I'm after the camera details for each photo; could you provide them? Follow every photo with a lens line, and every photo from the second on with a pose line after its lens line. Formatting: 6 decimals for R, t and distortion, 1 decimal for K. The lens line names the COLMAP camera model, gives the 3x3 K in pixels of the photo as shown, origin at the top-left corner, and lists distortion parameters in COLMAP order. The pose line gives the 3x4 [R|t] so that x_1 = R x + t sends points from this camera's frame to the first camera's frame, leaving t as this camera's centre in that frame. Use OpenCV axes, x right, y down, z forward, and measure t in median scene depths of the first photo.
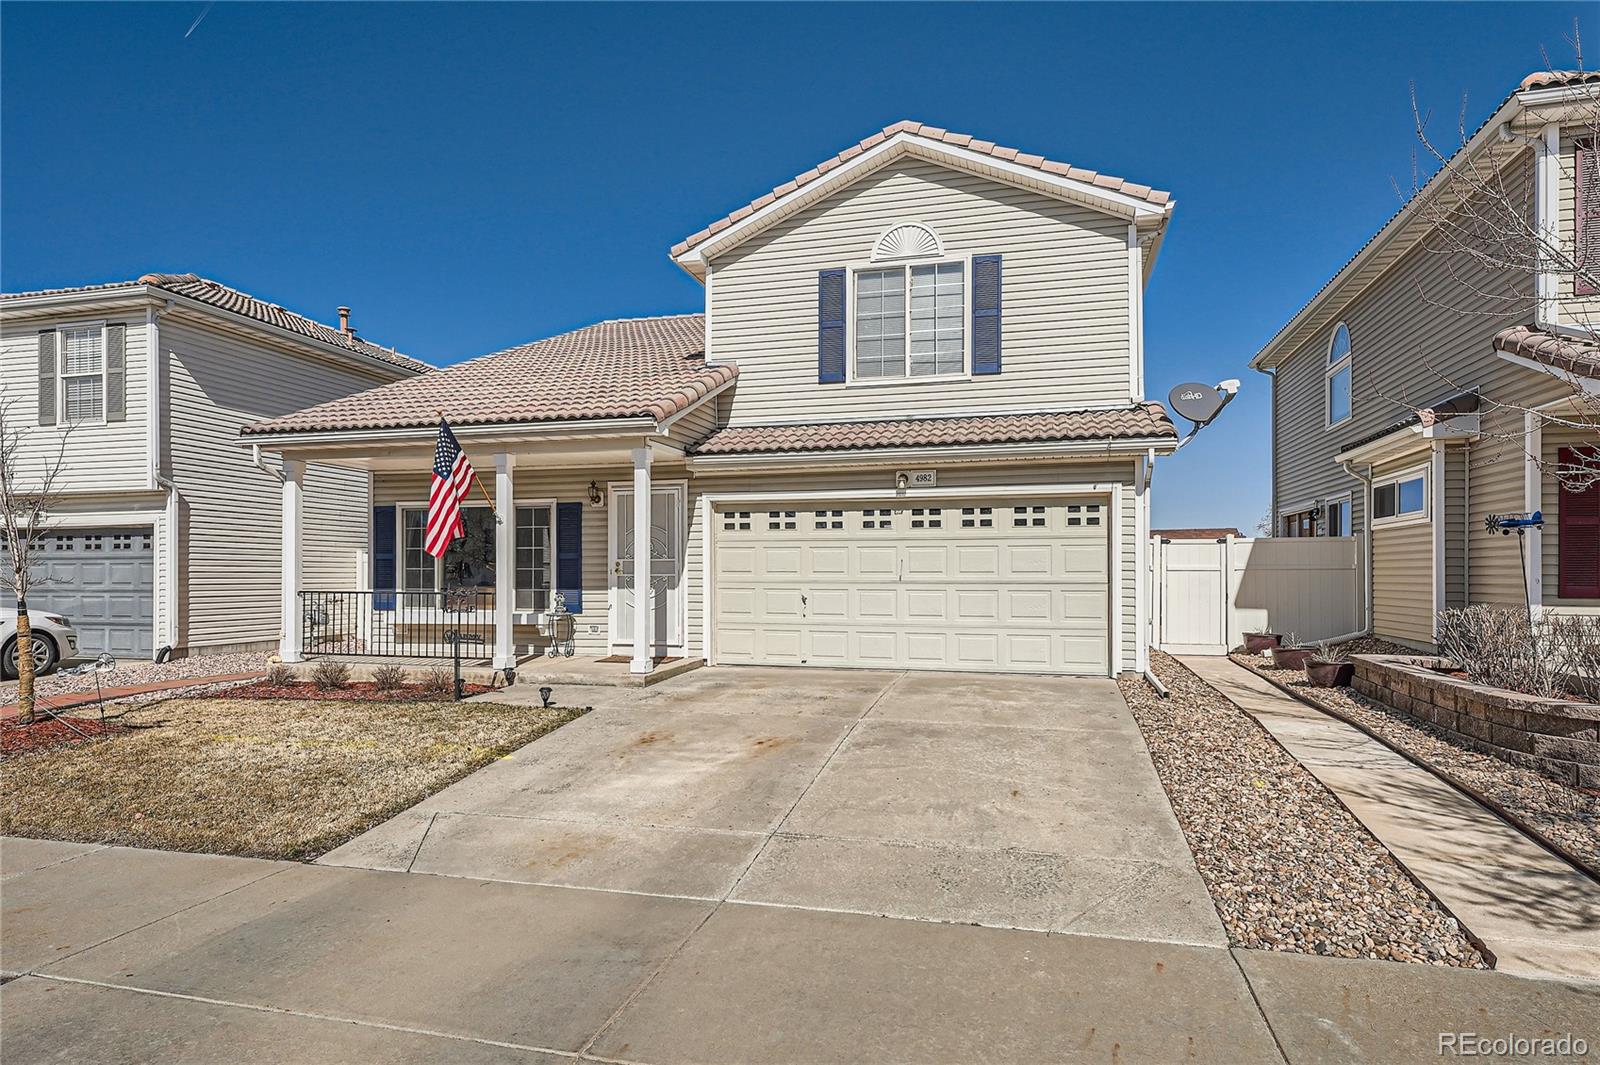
lens RADIAL K [[877.2, 0, 813.2], [0, 877.2, 586.4], [0, 0, 1]] dist [-0.003302, -0.000456]
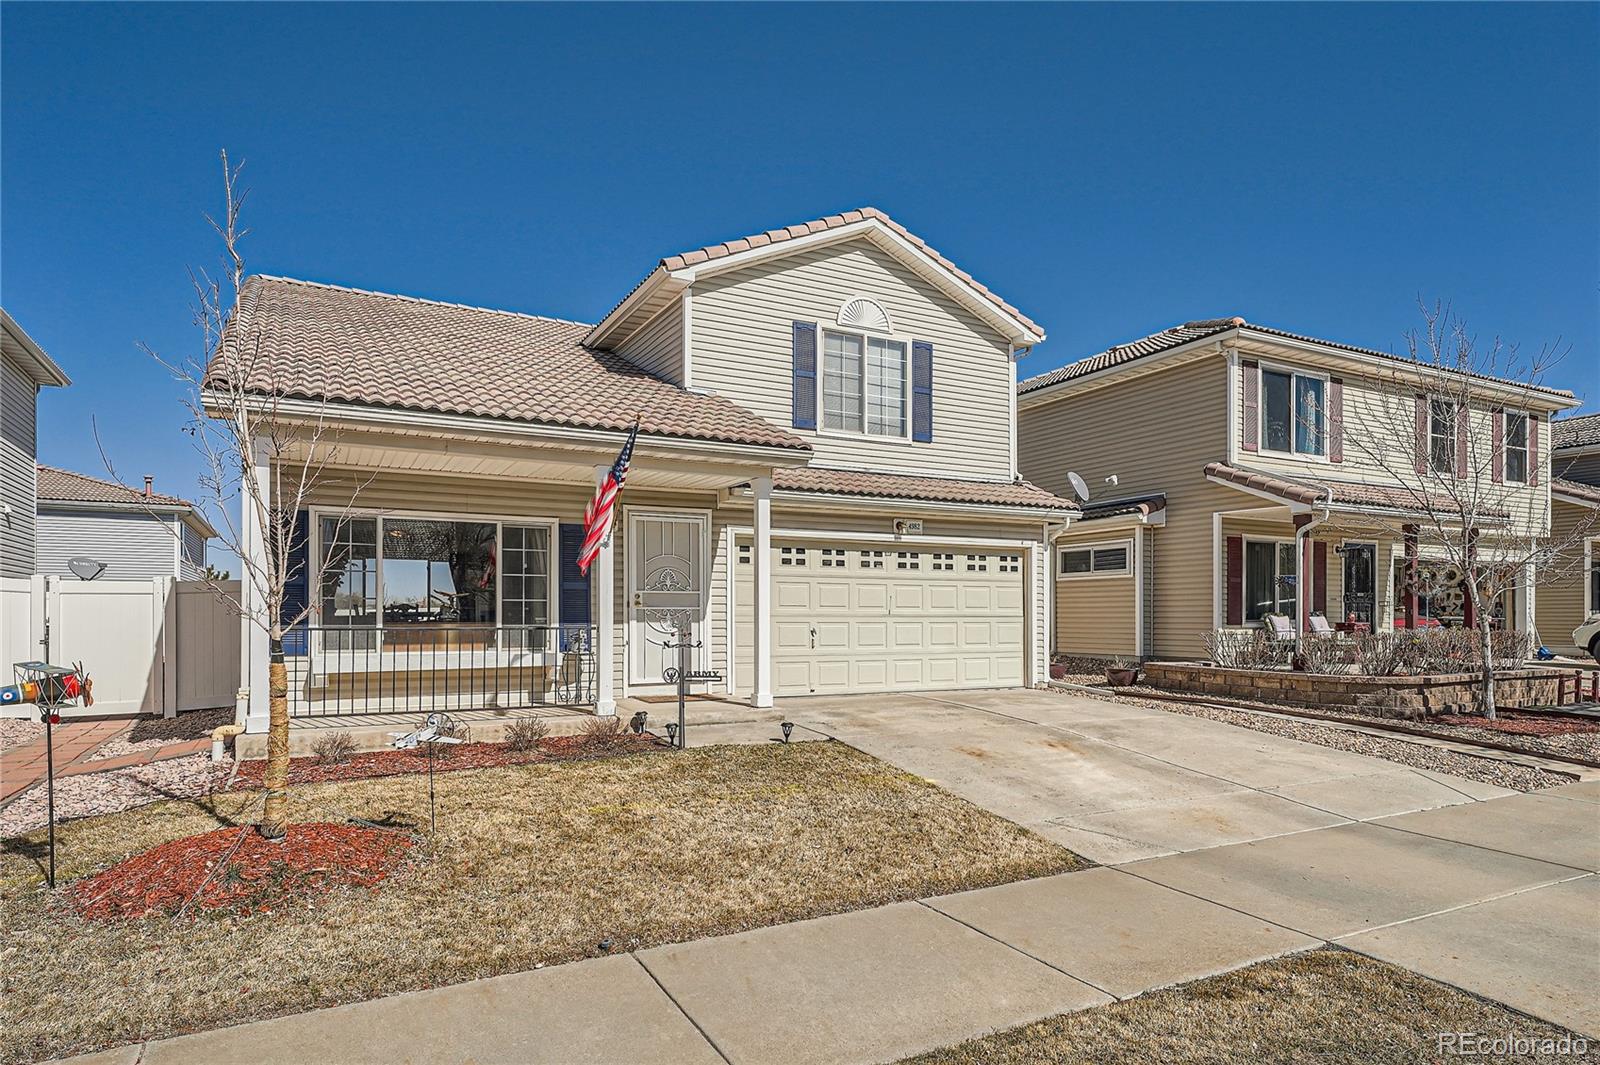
lens RADIAL K [[930.0, 0, 806.2], [0, 930.0, 610.8], [0, 0, 1]] dist [0.034071, 0.001455]
pose [[0.731974, 0.003441, 0.681324, -0.802819], [0.004509, 0.999941, -0.009894, 0.000499], [-0.681318, 0.010314, 0.731915, 0.183969]]
